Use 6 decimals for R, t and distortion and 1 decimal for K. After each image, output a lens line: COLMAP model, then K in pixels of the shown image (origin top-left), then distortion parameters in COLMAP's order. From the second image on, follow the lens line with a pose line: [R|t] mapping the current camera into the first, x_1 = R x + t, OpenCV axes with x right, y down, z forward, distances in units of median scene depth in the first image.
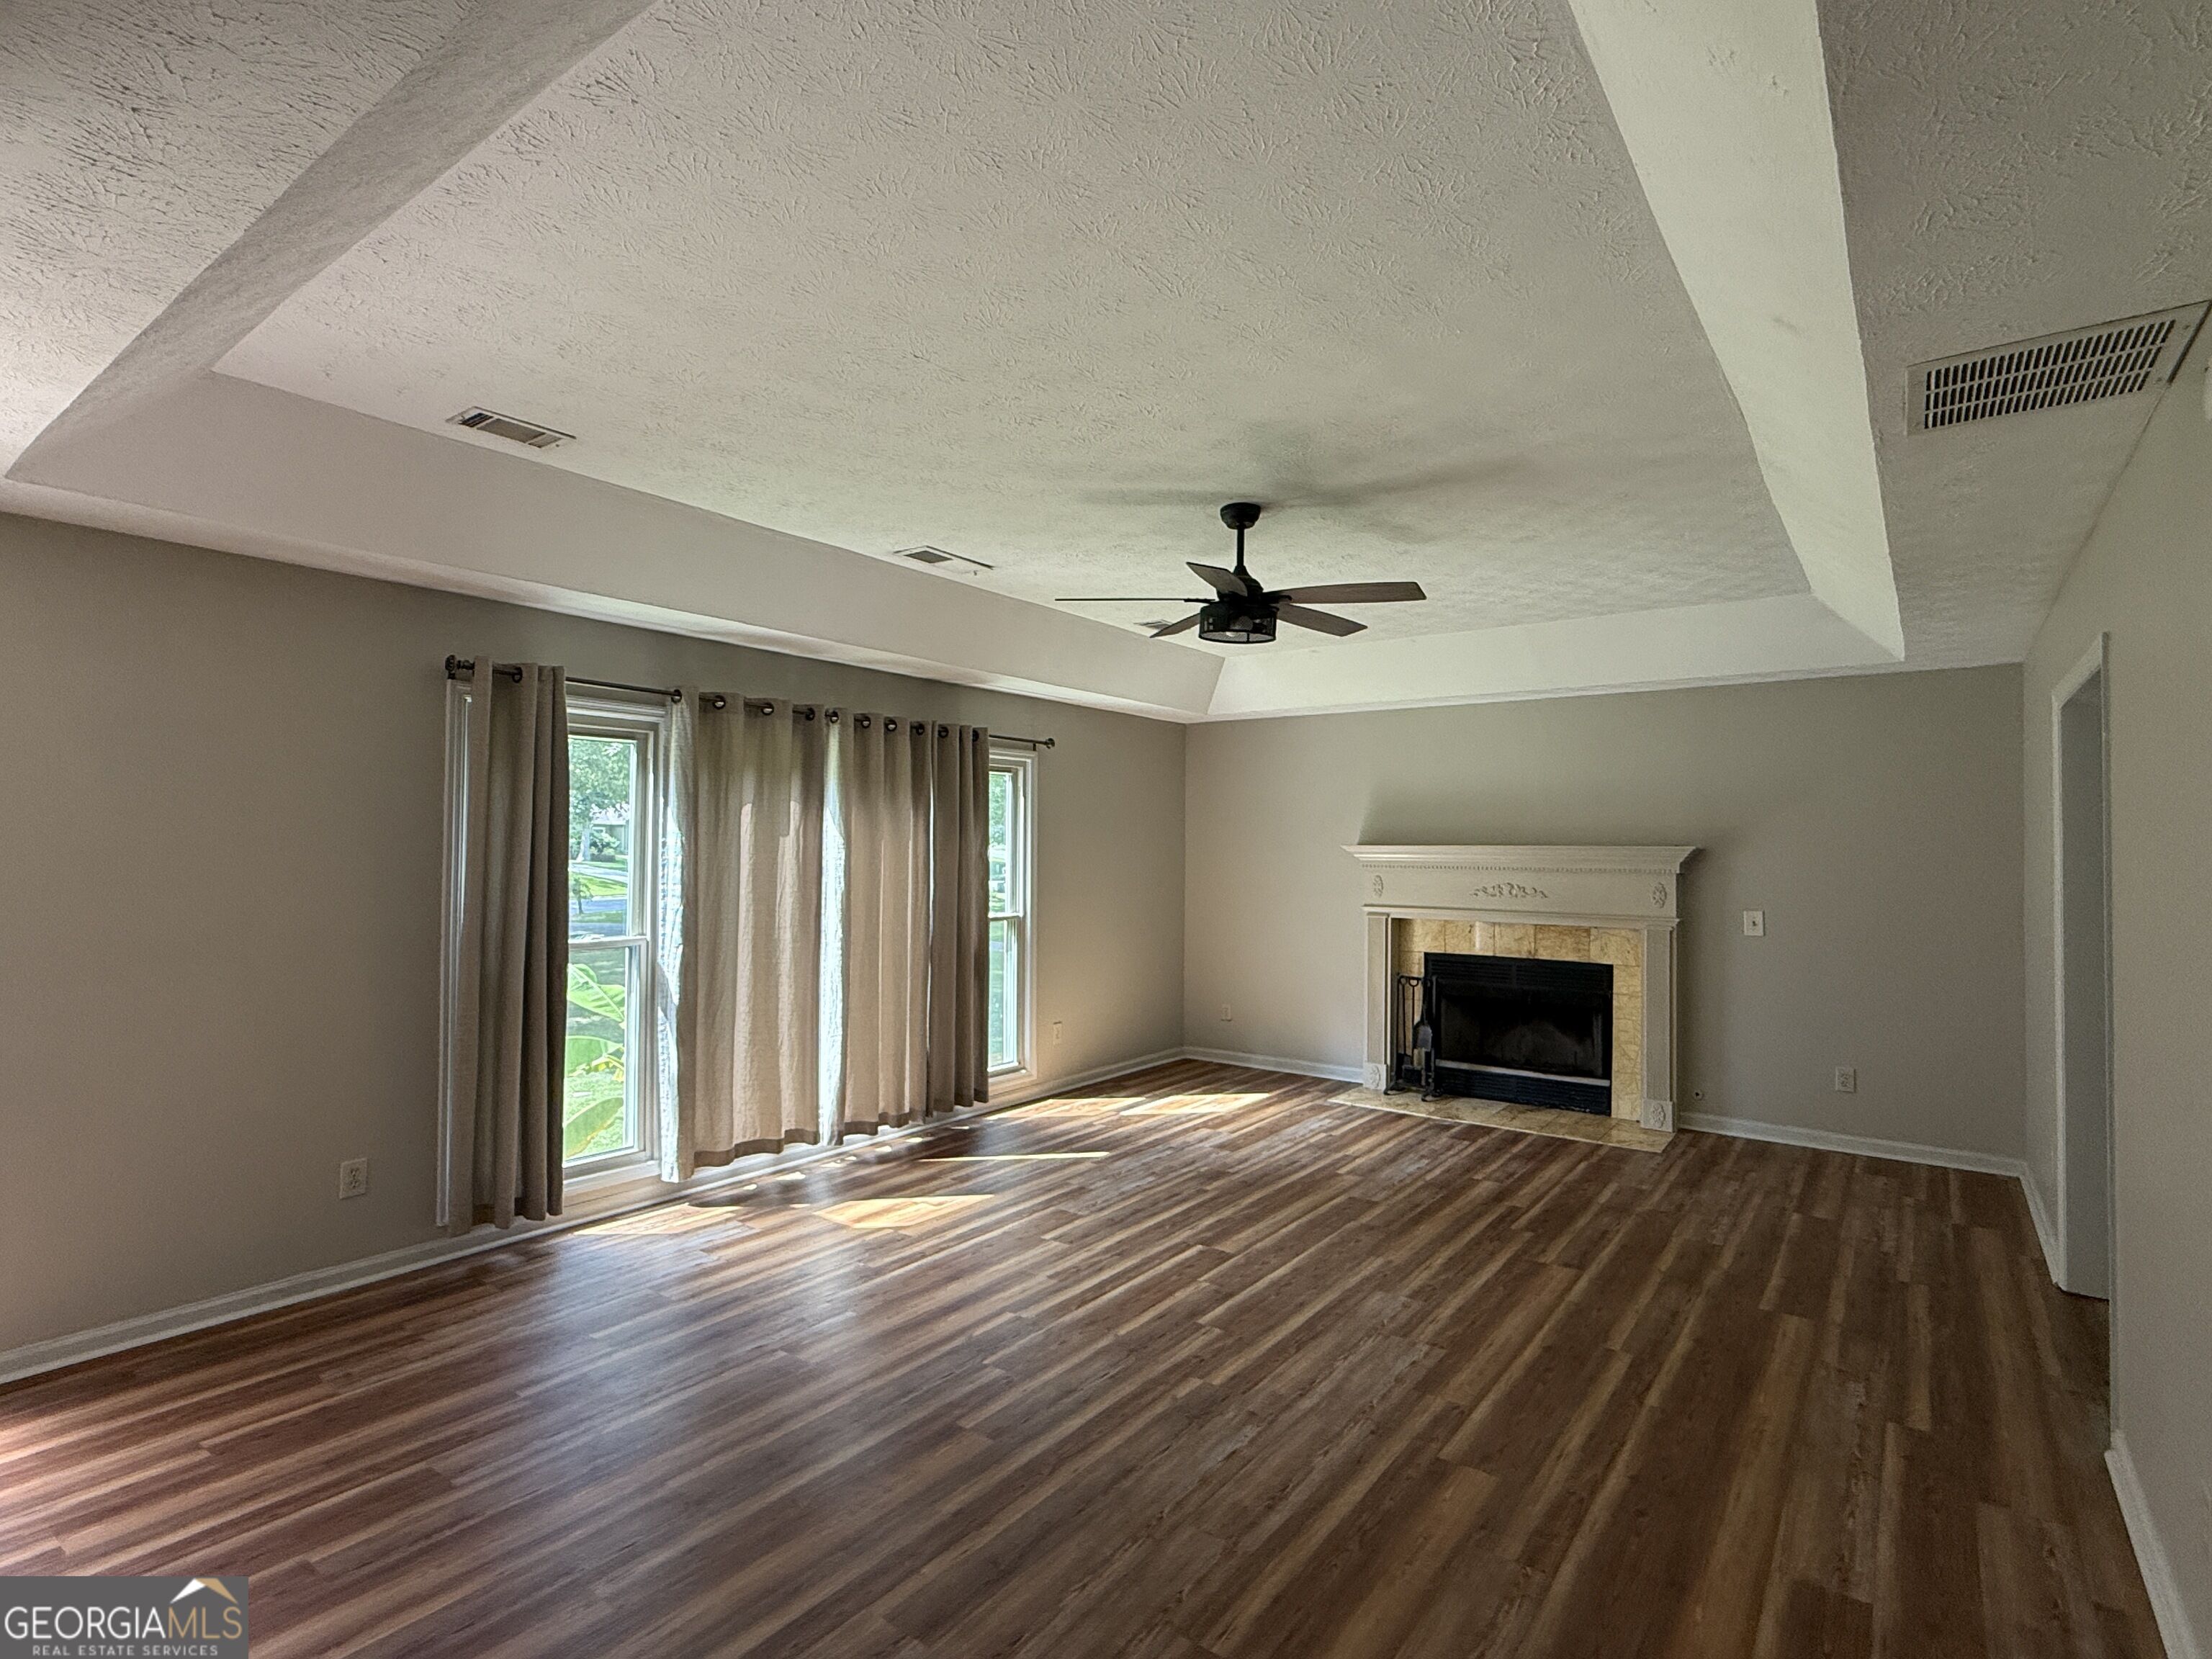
lens RADIAL K [[1098.9, 0, 1104.1], [0, 1098.9, 829.2], [0, 0, 1]] dist [-0.000100, 0.000278]
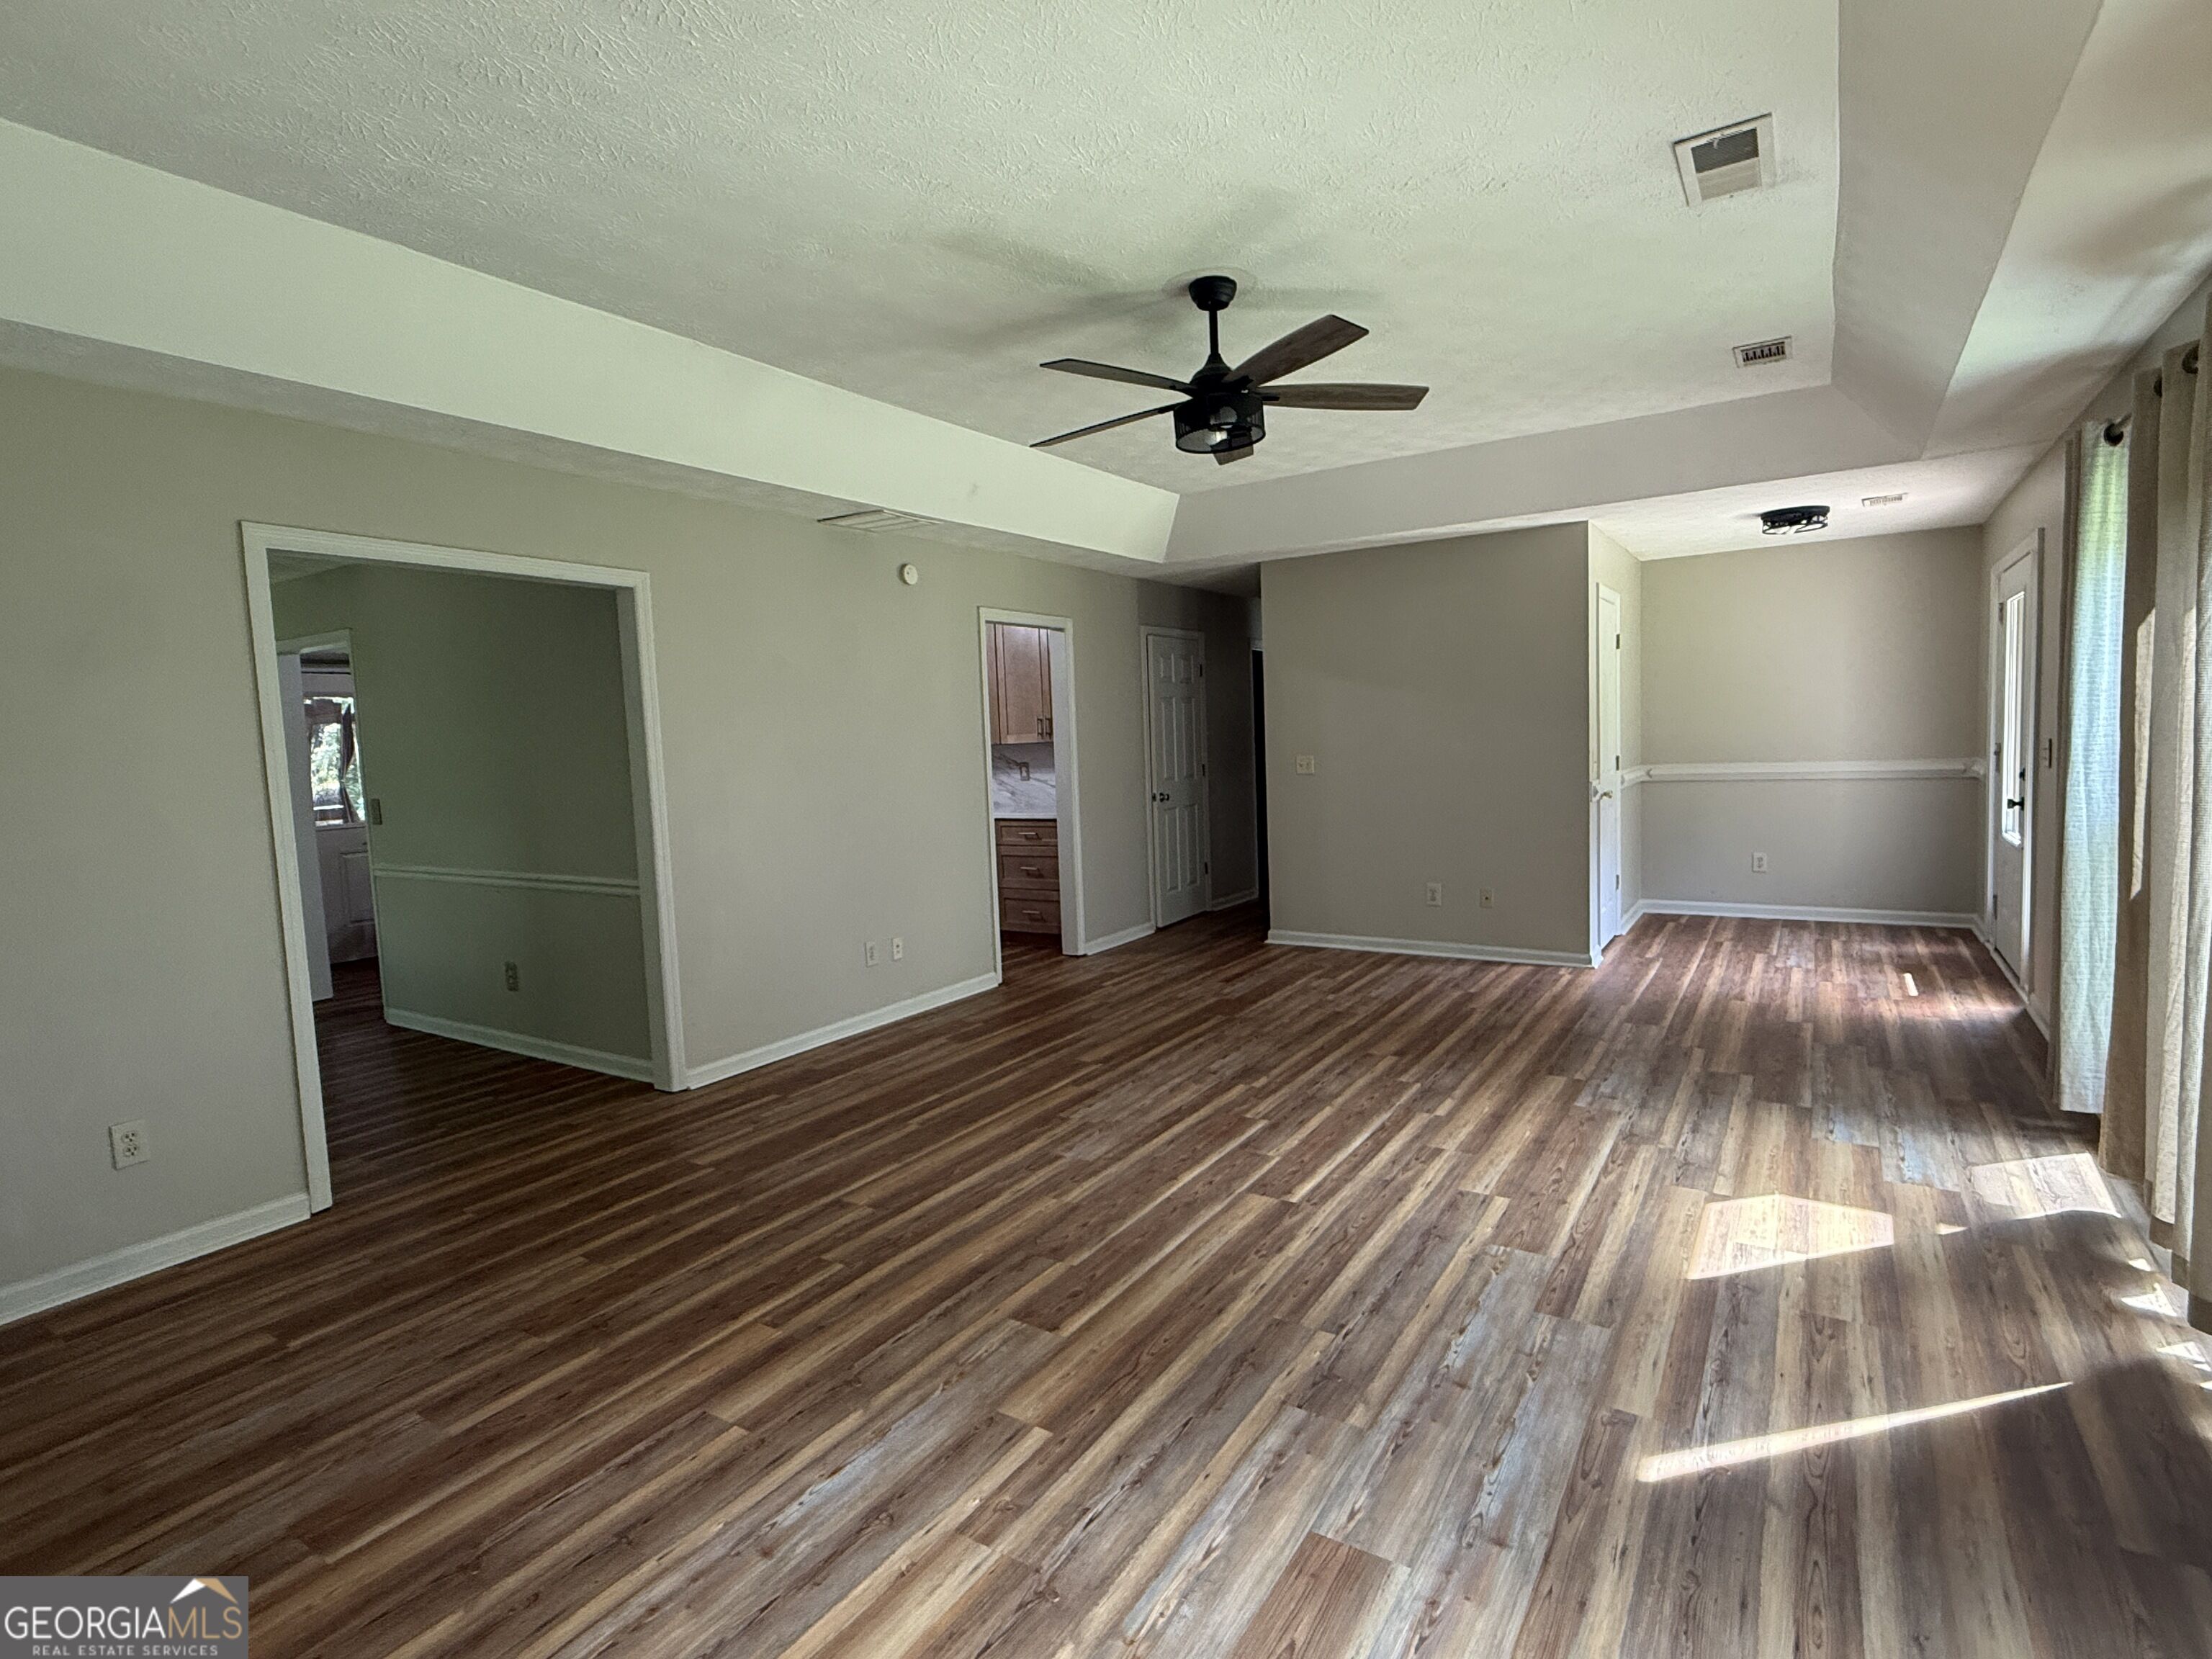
lens RADIAL K [[1098.9, 0, 1095.4], [0, 1098.9, 837.5], [0, 0, 1]] dist [-0.000100, 0.000278]
pose [[-0.998011, 0.036071, -0.051702, 0.241541], [0.032144, 0.996674, 0.074879, 0.059918], [0.054231, 0.073068, -0.995851, 1.638733]]
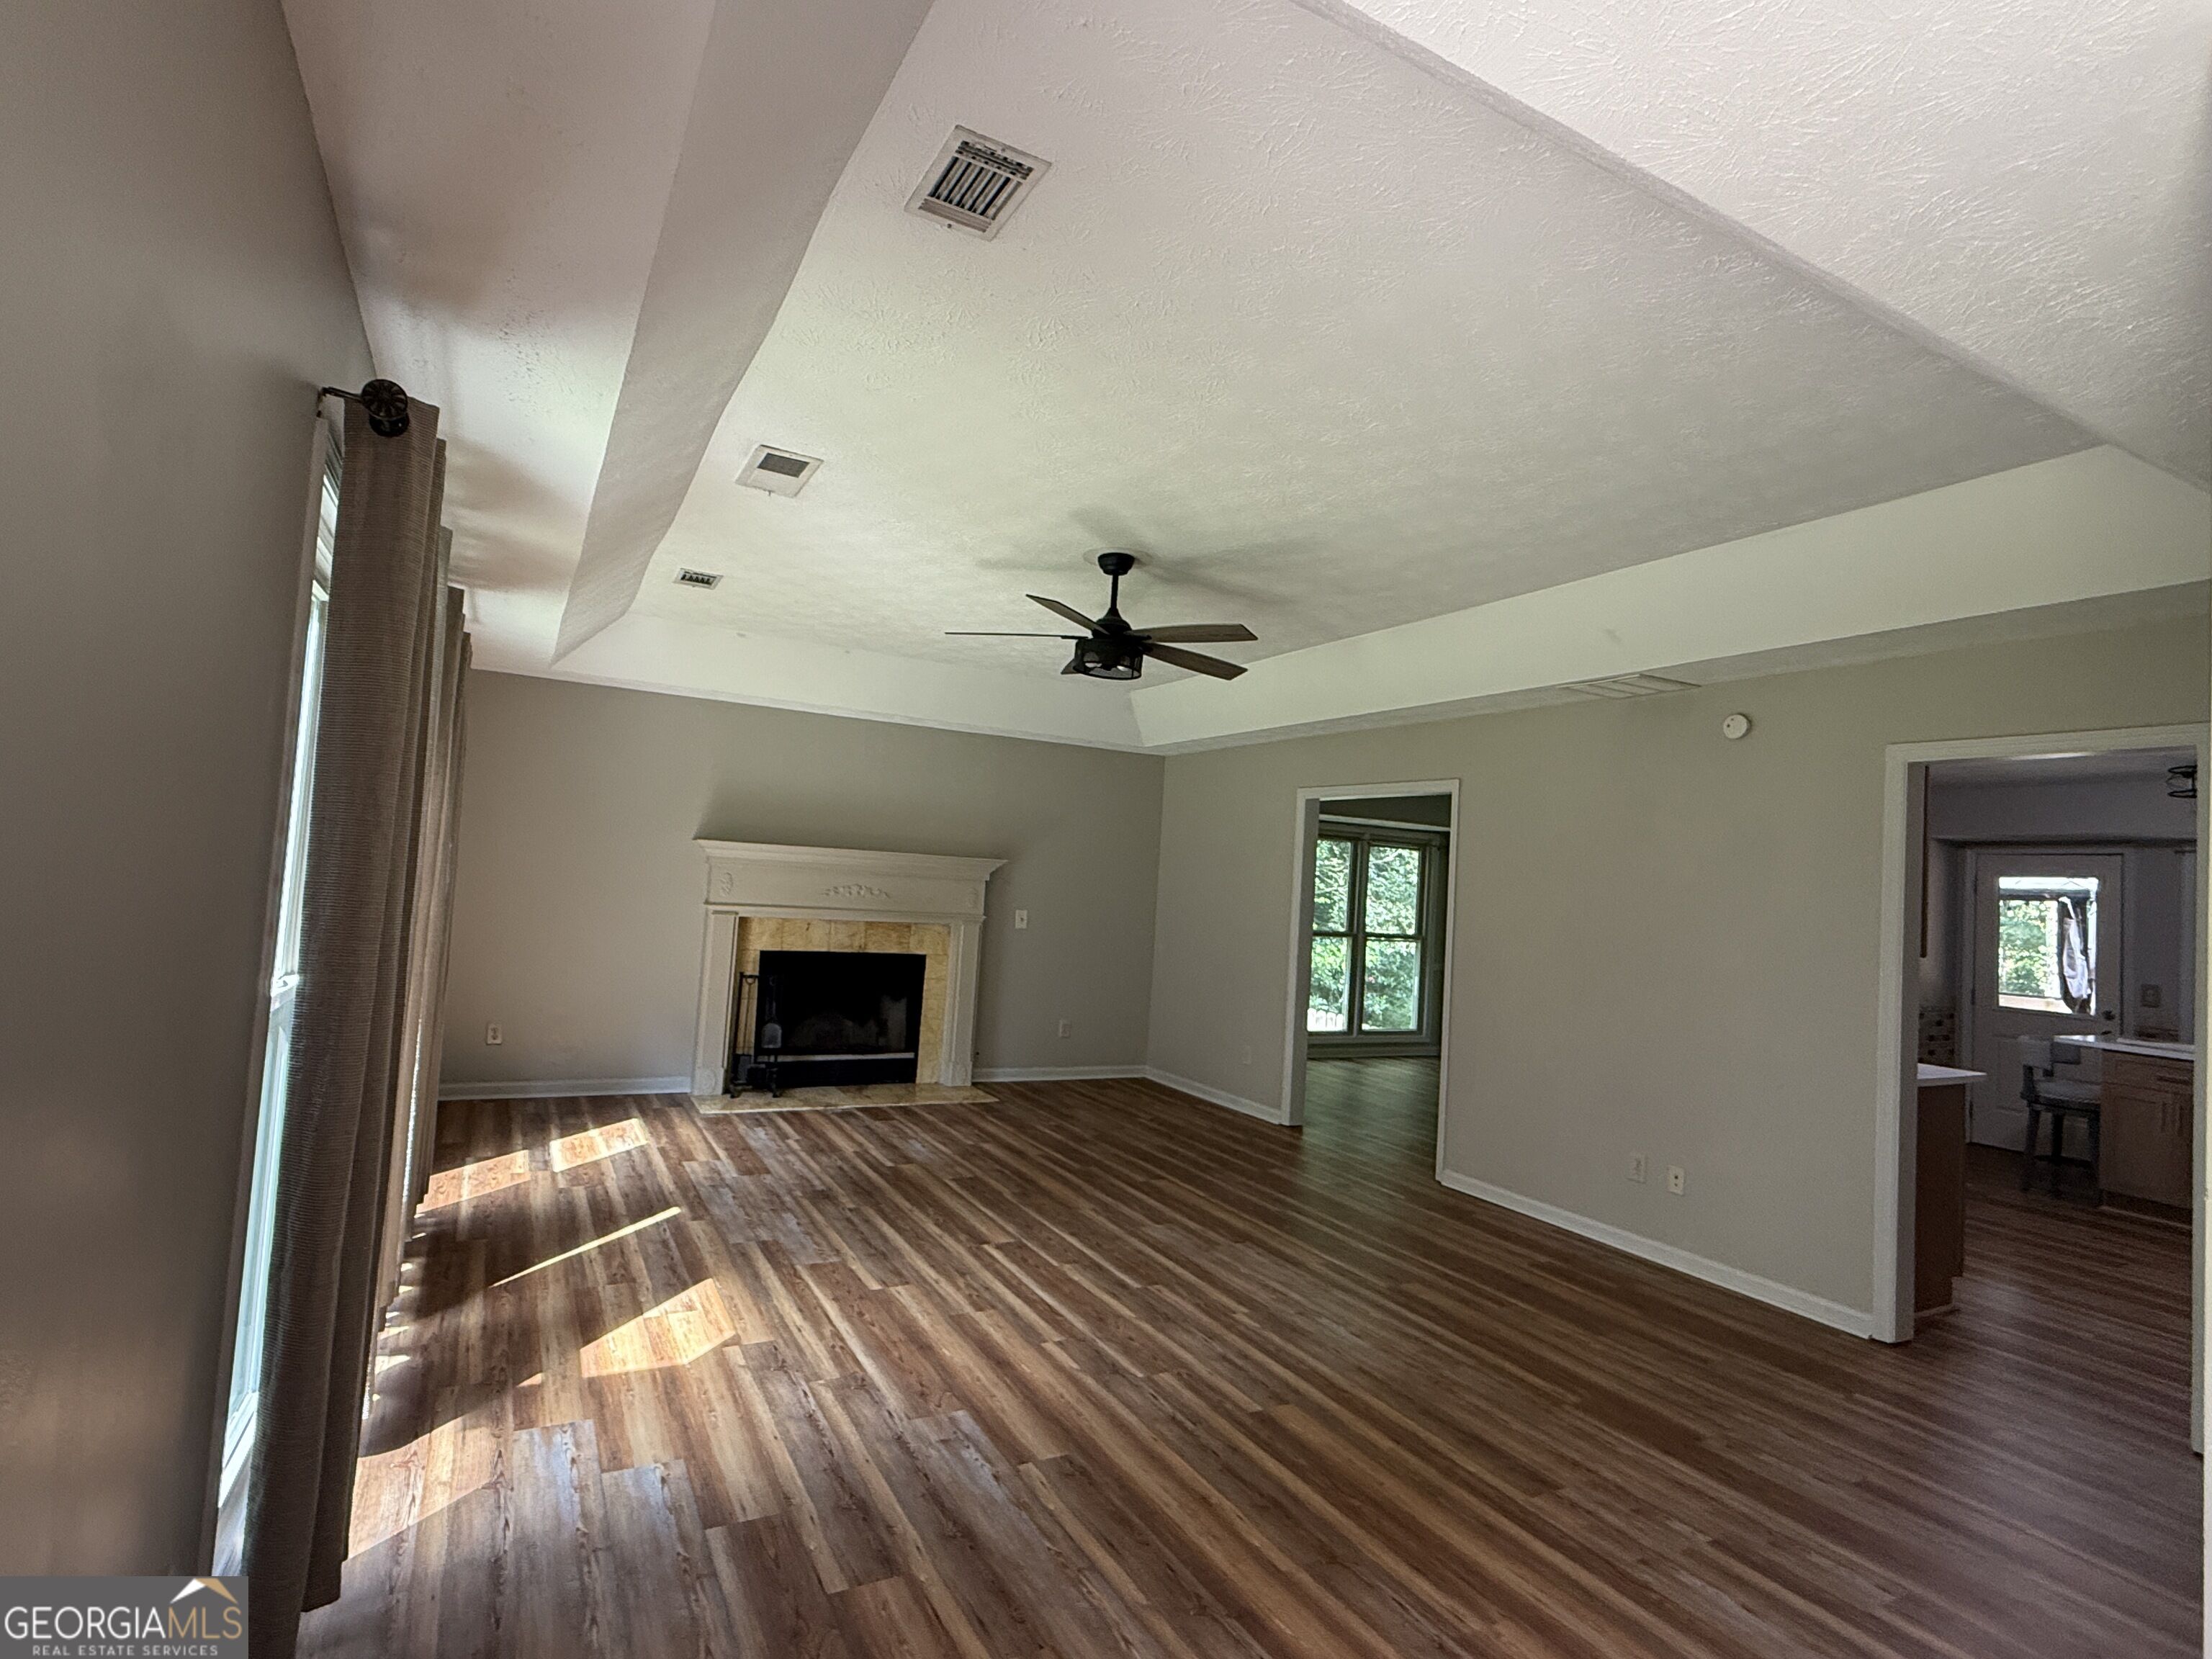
lens RADIAL K [[1098.9, 0, 1108.1], [0, 1098.9, 828.4], [0, 0, 1]] dist [-0.000100, 0.000278]
pose [[0.419527, 0.062907, 0.905561, -0.764490], [-0.073808, 0.996657, -0.035042, 0.019880], [-0.904737, -0.052136, 0.422767, 0.457783]]
